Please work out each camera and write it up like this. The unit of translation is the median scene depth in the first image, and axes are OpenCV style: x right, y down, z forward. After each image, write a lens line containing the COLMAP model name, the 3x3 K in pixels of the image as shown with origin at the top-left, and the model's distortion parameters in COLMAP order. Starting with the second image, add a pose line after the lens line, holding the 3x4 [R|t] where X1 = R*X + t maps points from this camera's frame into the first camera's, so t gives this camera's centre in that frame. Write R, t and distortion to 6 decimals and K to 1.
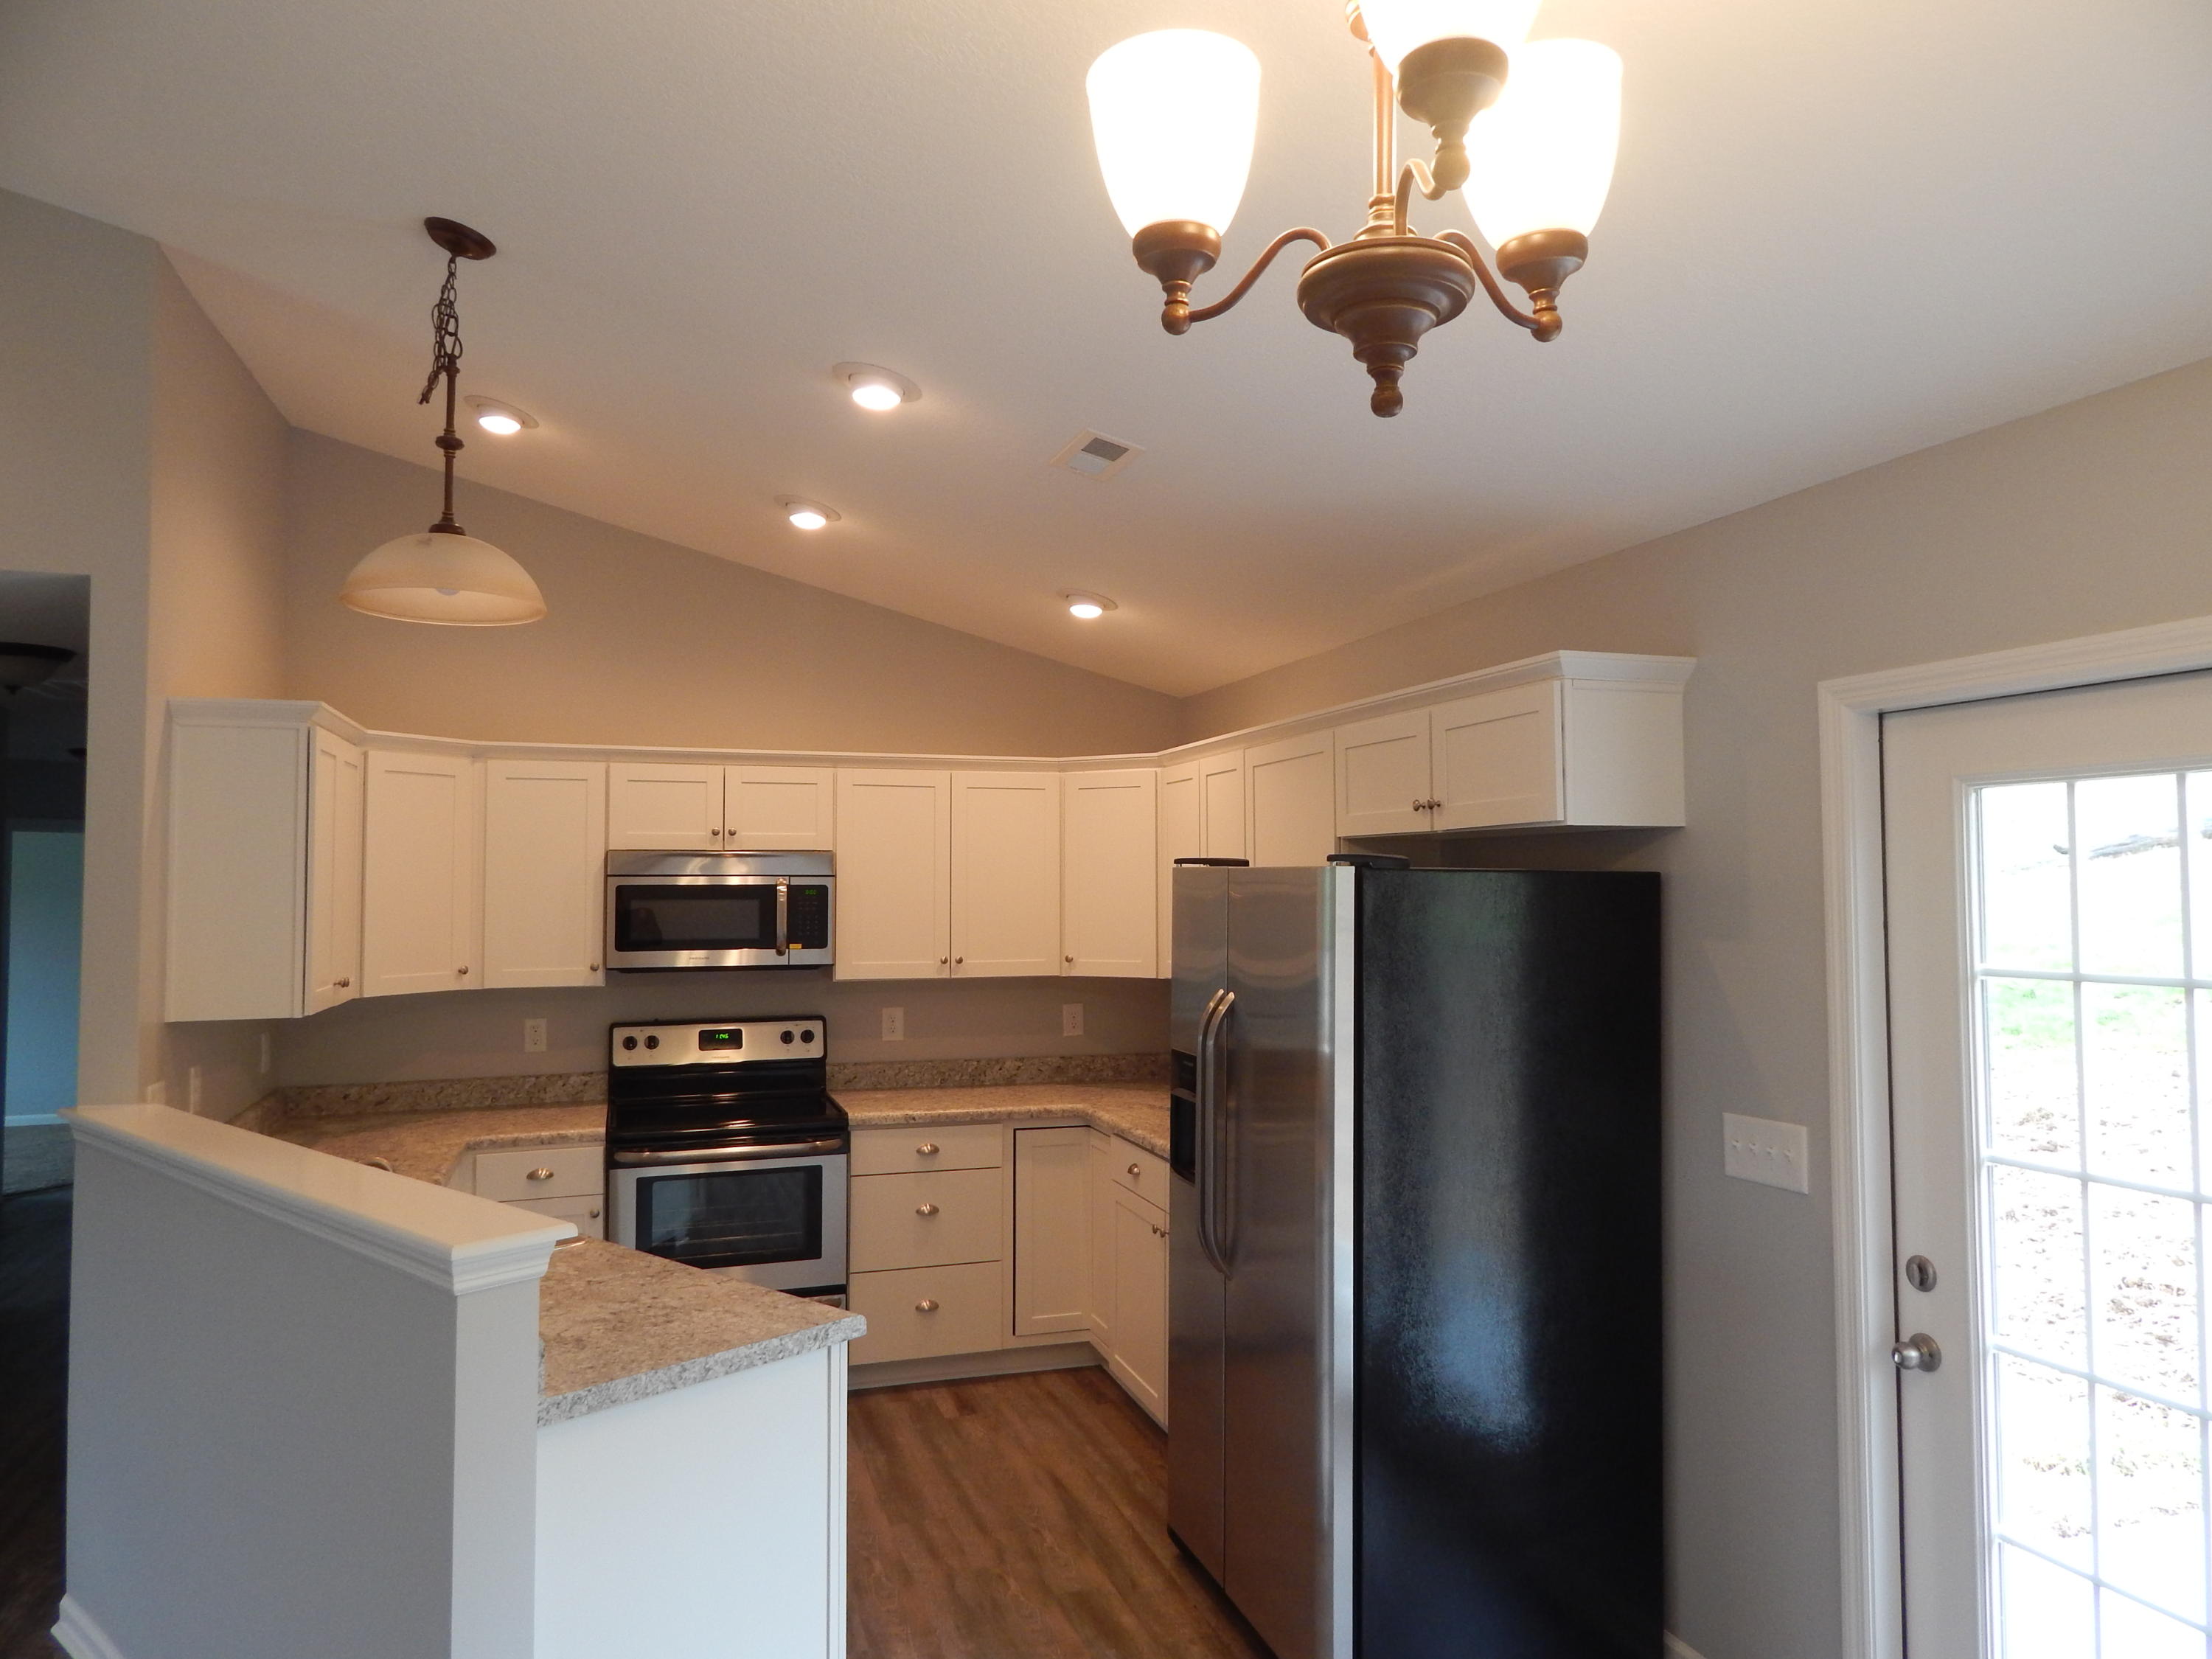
lens RADIAL K [[1483.1, 0, 1116.1], [0, 1483.1, 826.4], [0, 0, 1]] dist [0.007787, -0.000968]
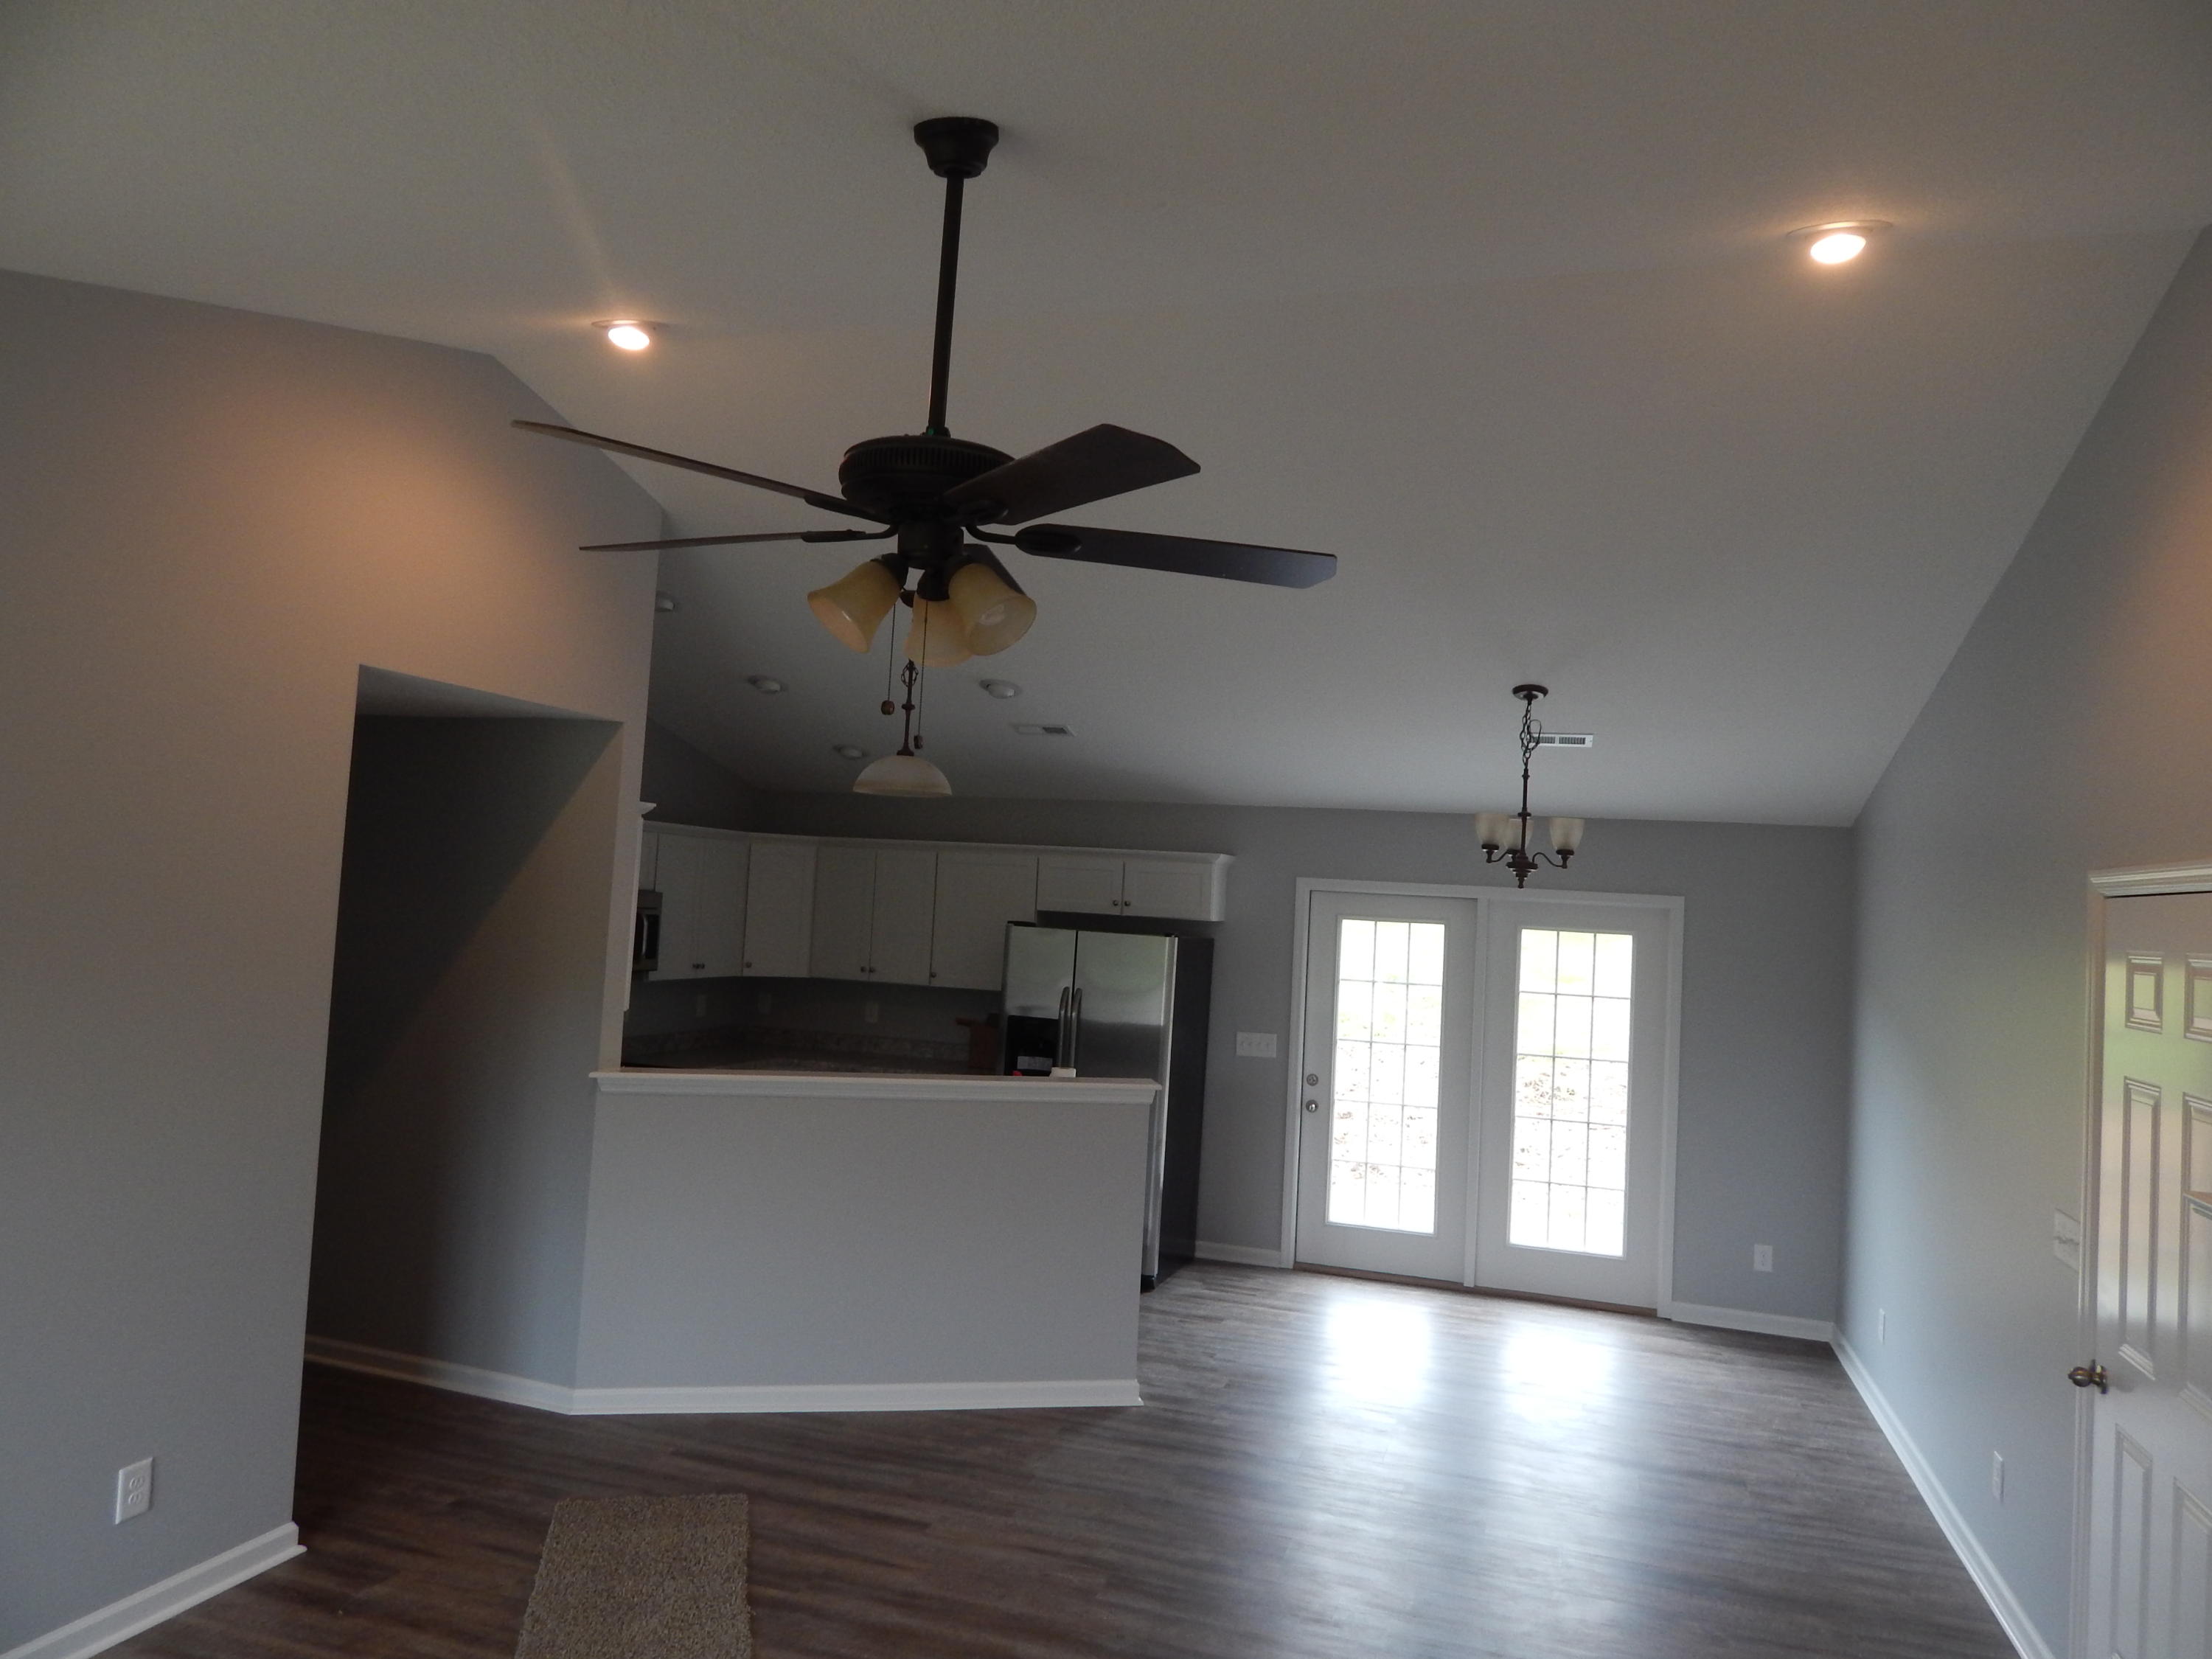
lens RADIAL K [[1493.8, 0, 1110.0], [0, 1493.8, 825.1], [0, 0, 1]] dist [0.039925, -0.029571]
pose [[0.590503, 0.074118, 0.803625, -1.161285], [-0.087494, 0.995784, -0.027550, -0.047581], [-0.802279, -0.054044, 0.594498, -0.229829]]
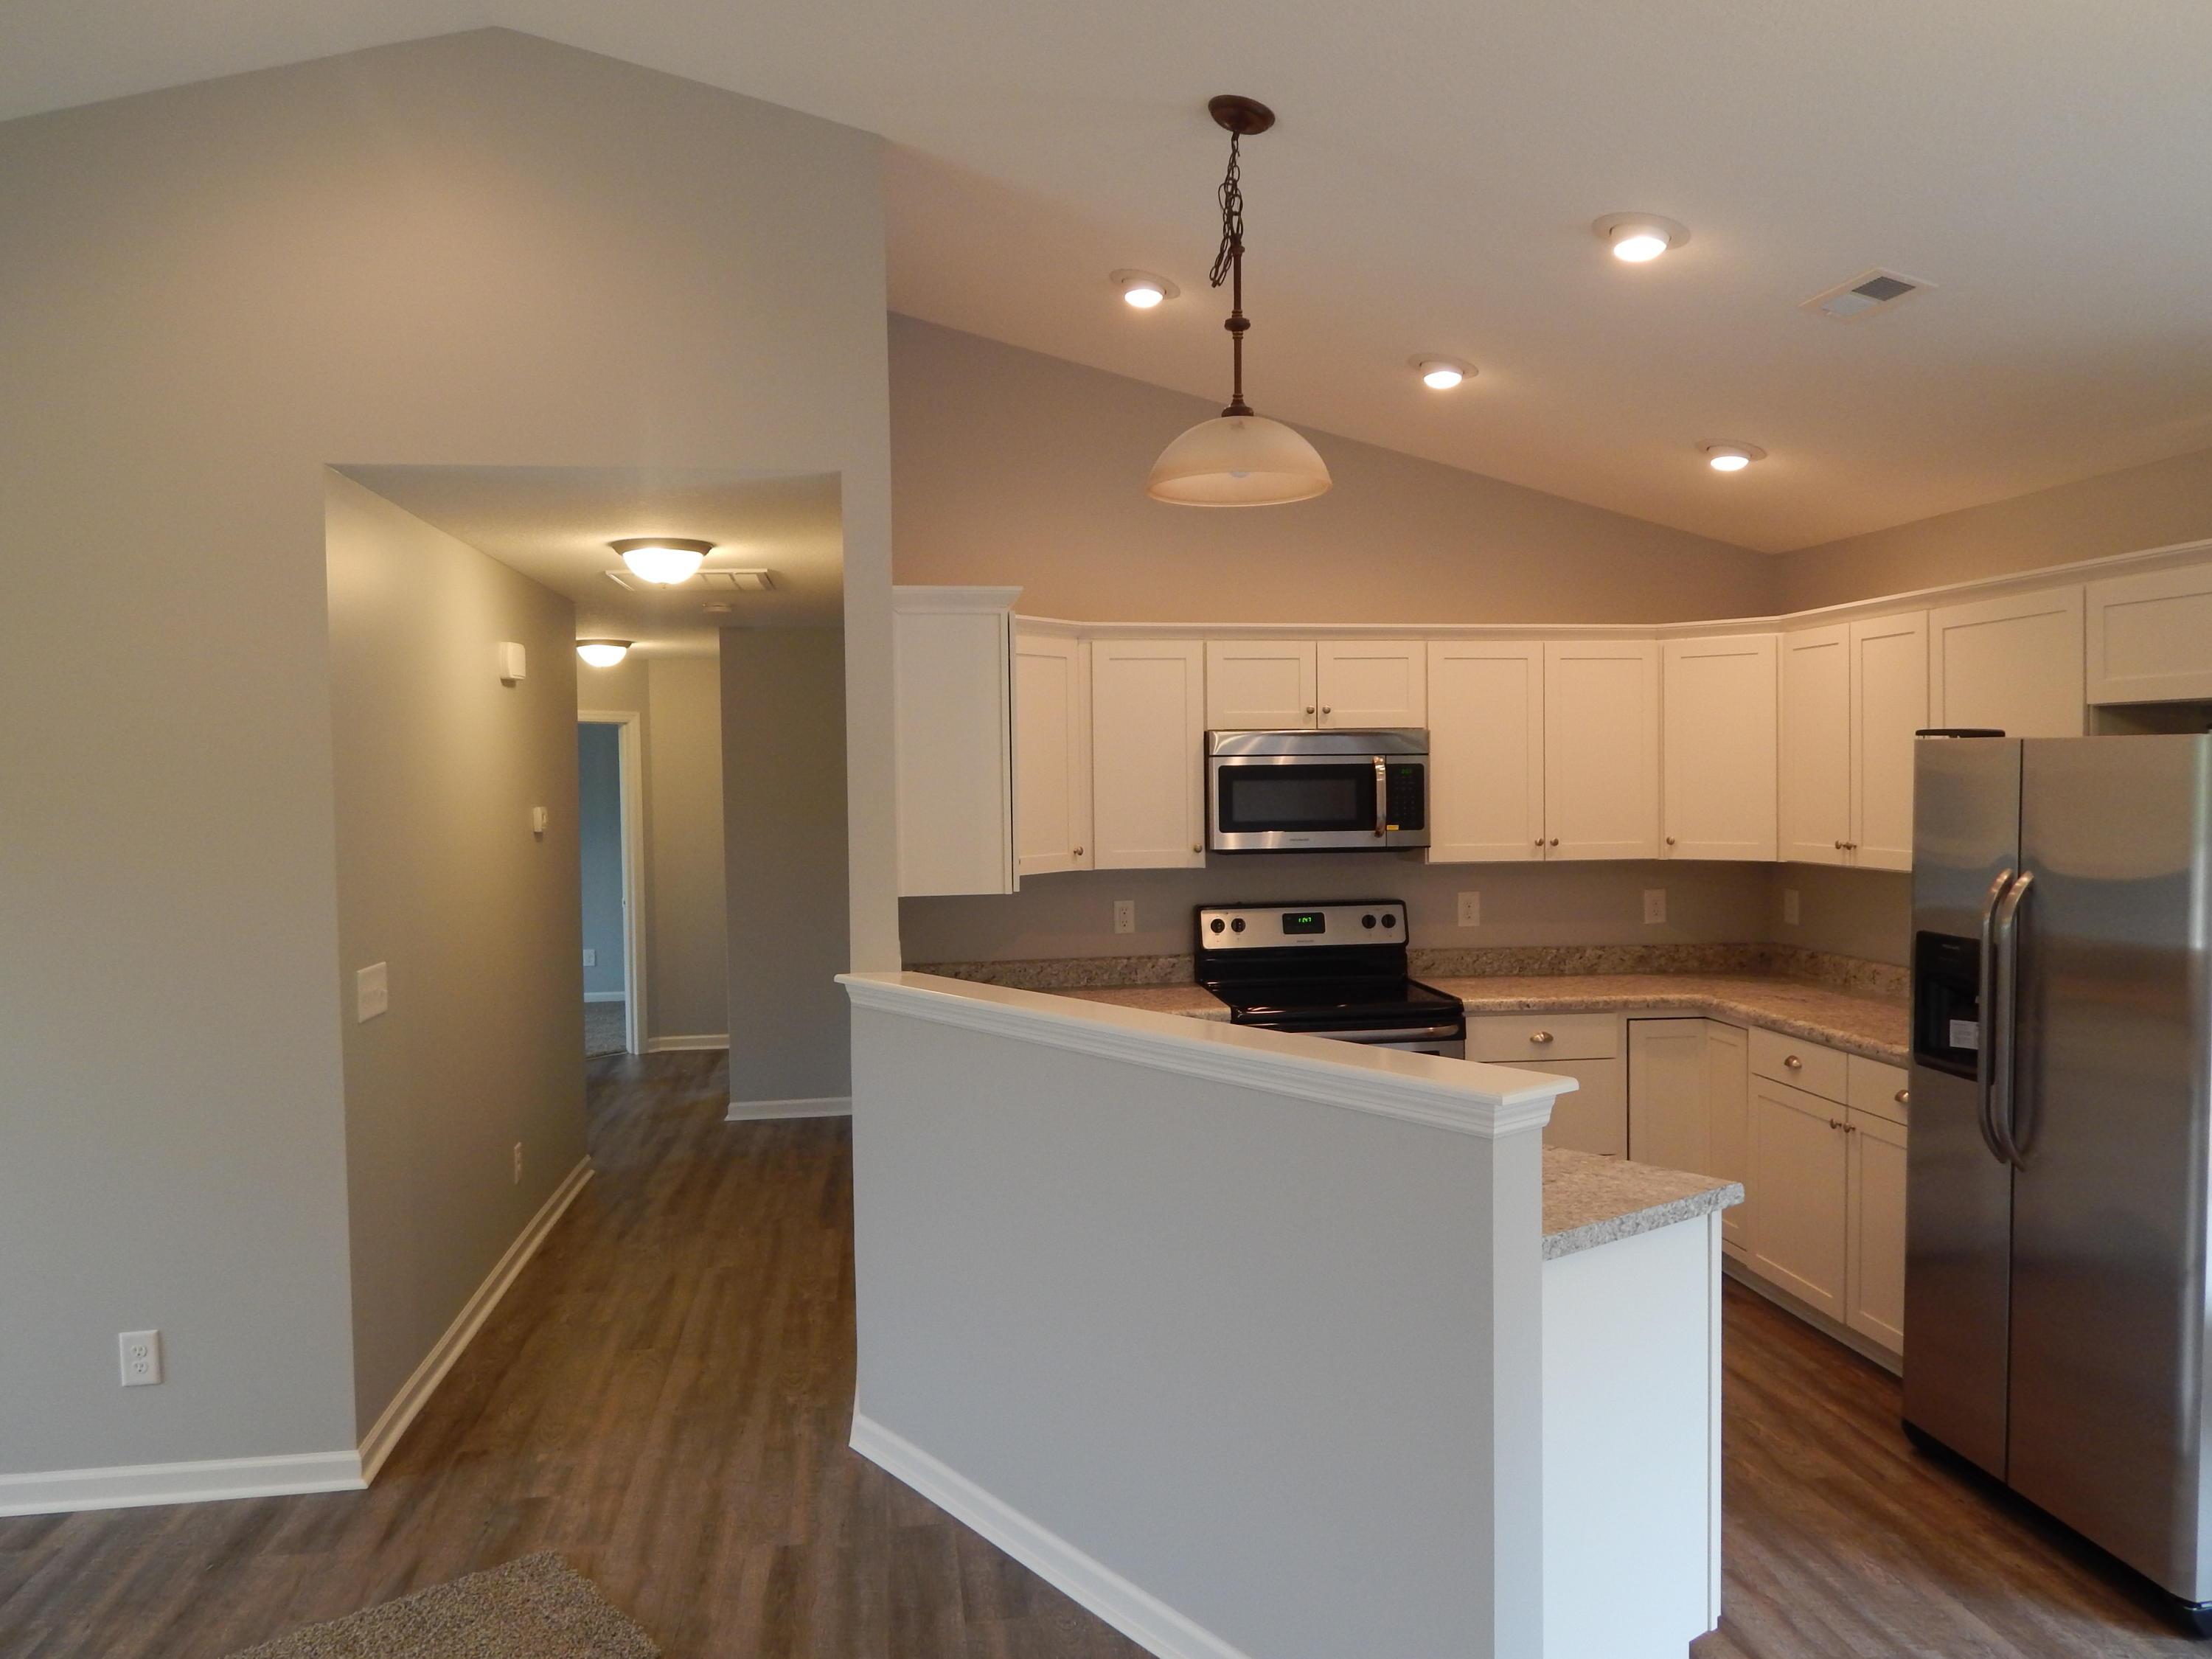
lens RADIAL K [[1641.0, 0, 1141.4], [0, 1641.0, 831.4], [0, 0, 1]] dist [0.012445, -0.009932]
pose [[0.983856, -0.001462, -0.178954, -0.190245], [0.015435, 0.996934, 0.076714, -0.001260], [0.178293, -0.078237, 0.980862, -0.079199]]
